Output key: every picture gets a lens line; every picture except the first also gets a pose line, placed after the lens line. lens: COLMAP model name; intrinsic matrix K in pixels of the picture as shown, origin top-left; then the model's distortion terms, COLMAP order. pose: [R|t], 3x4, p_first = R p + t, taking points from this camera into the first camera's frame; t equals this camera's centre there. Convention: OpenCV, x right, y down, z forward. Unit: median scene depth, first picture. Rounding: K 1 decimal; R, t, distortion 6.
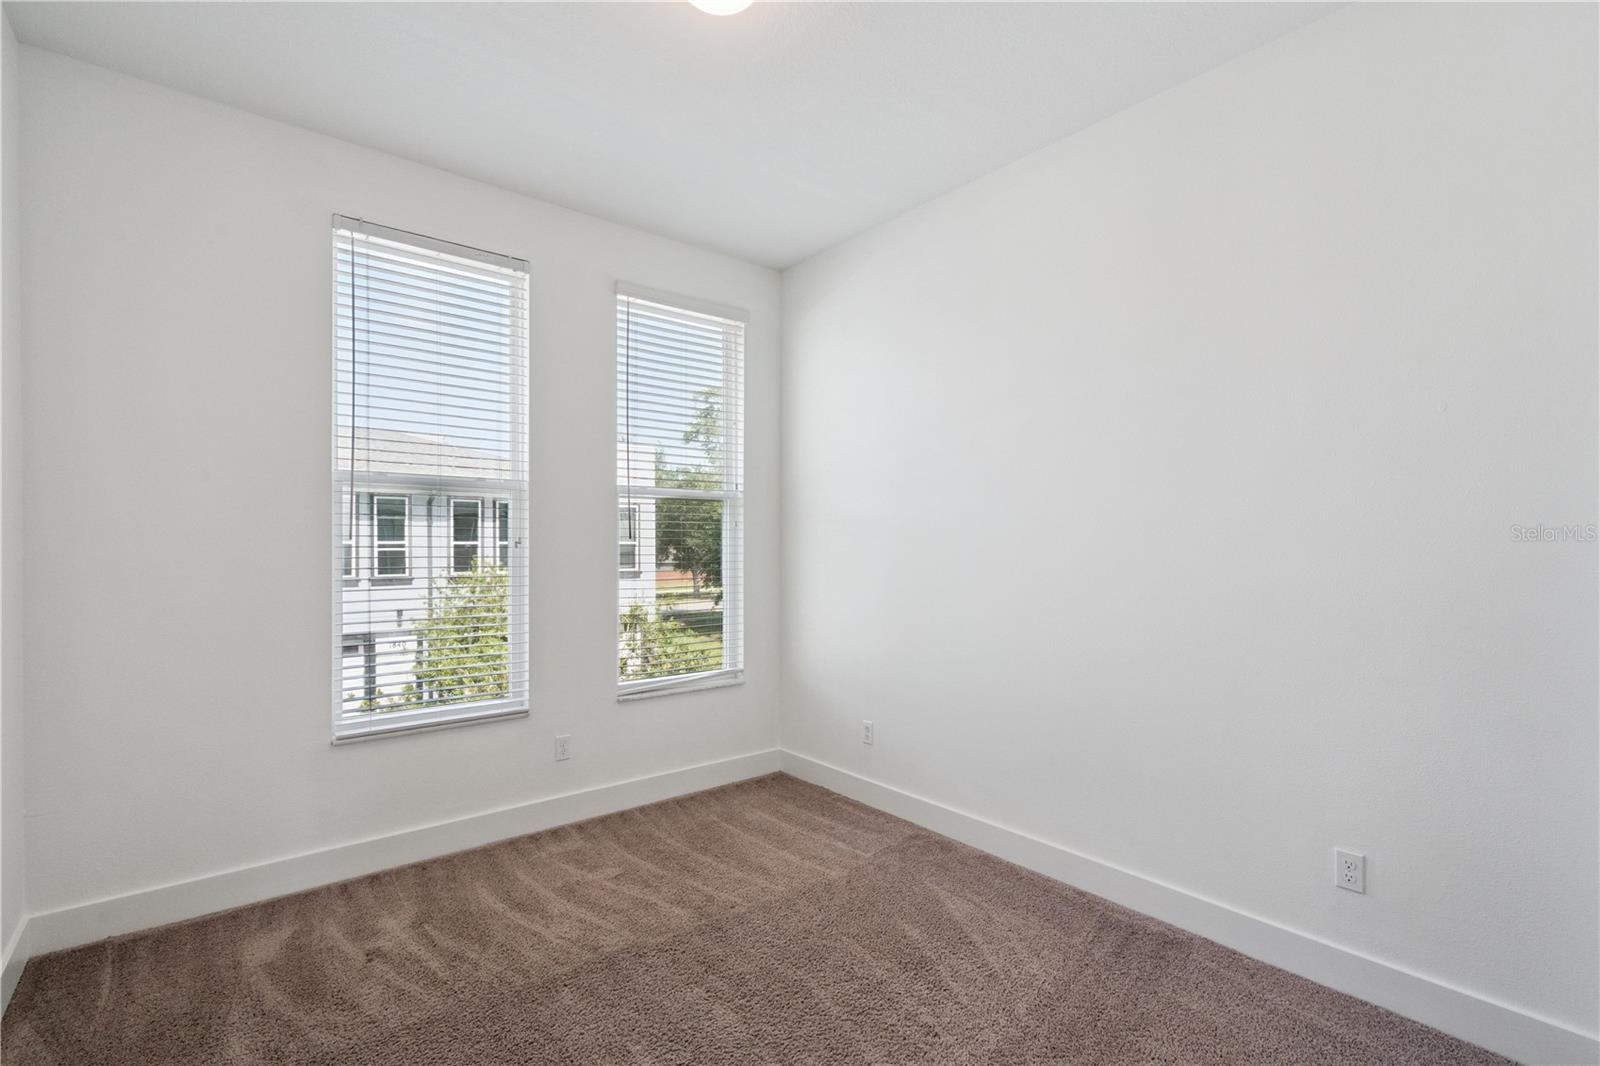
lens RADIAL K [[768.6, 0, 798.8], [0, 768.6, 543.7], [0, 0, 1]] dist [0.004523, -0.000292]
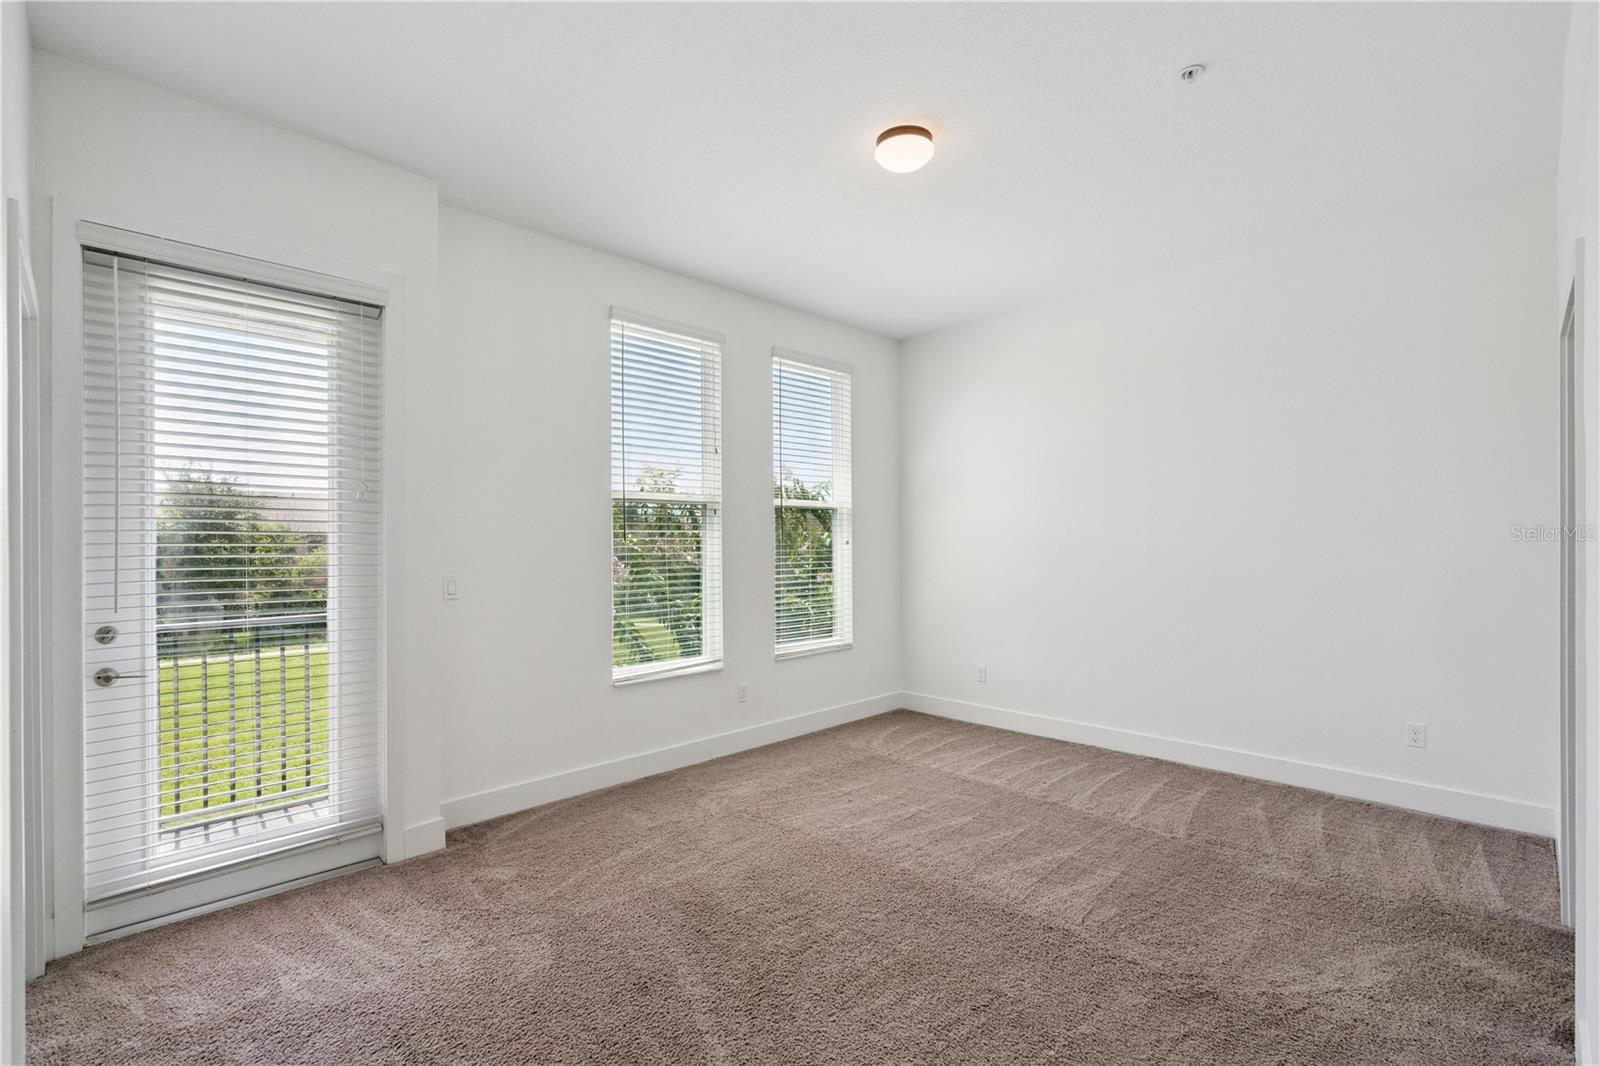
lens RADIAL K [[718.1, 0, 791.6], [0, 718.1, 536.7], [0, 0, 1]] dist [-0.003287, 0.000391]
pose [[0.997493, -0.007924, 0.070323, -0.252869], [0.008492, 0.999934, -0.007787, 0.000361], [-0.070257, 0.008365, 0.997494, -0.216328]]
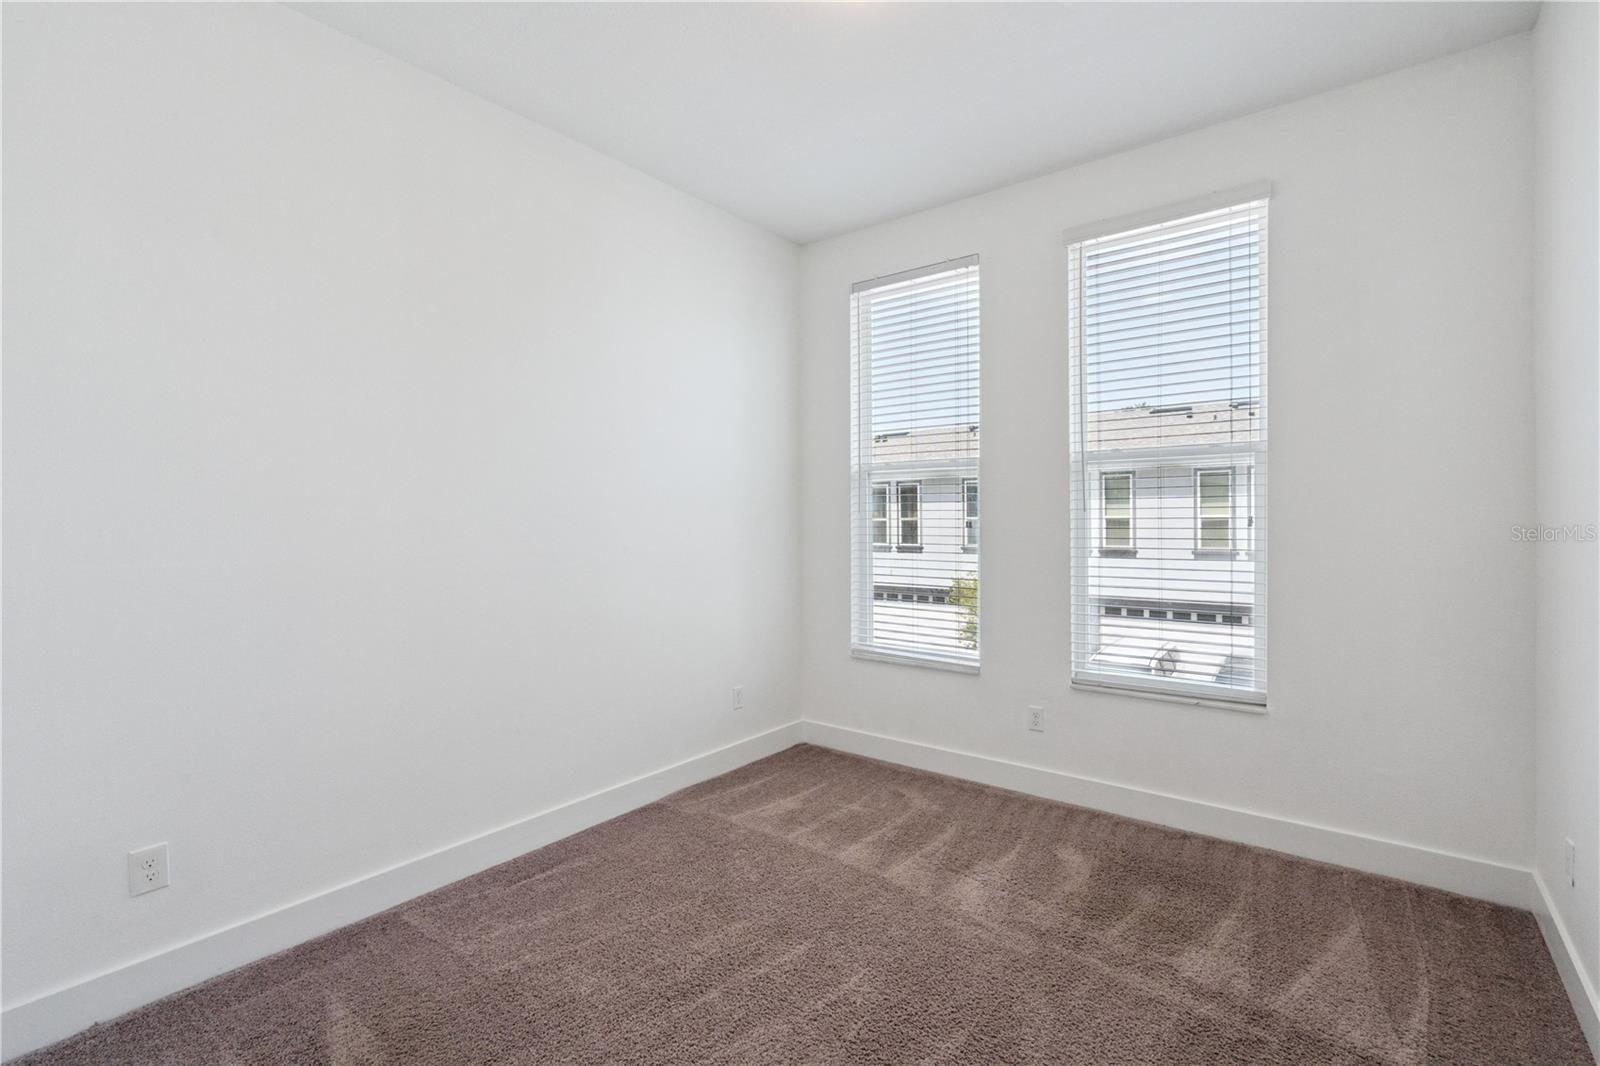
lens RADIAL K [[718.1, 0, 784.6], [0, 718.1, 516.8], [0, 0, 1]] dist [-0.003287, 0.000391]
pose [[0.218982, -0.001421, -0.975728, 0.440043], [0.006132, 0.999981, -0.000080, -0.001134], [0.975710, -0.005965, 0.218987, 0.401159]]
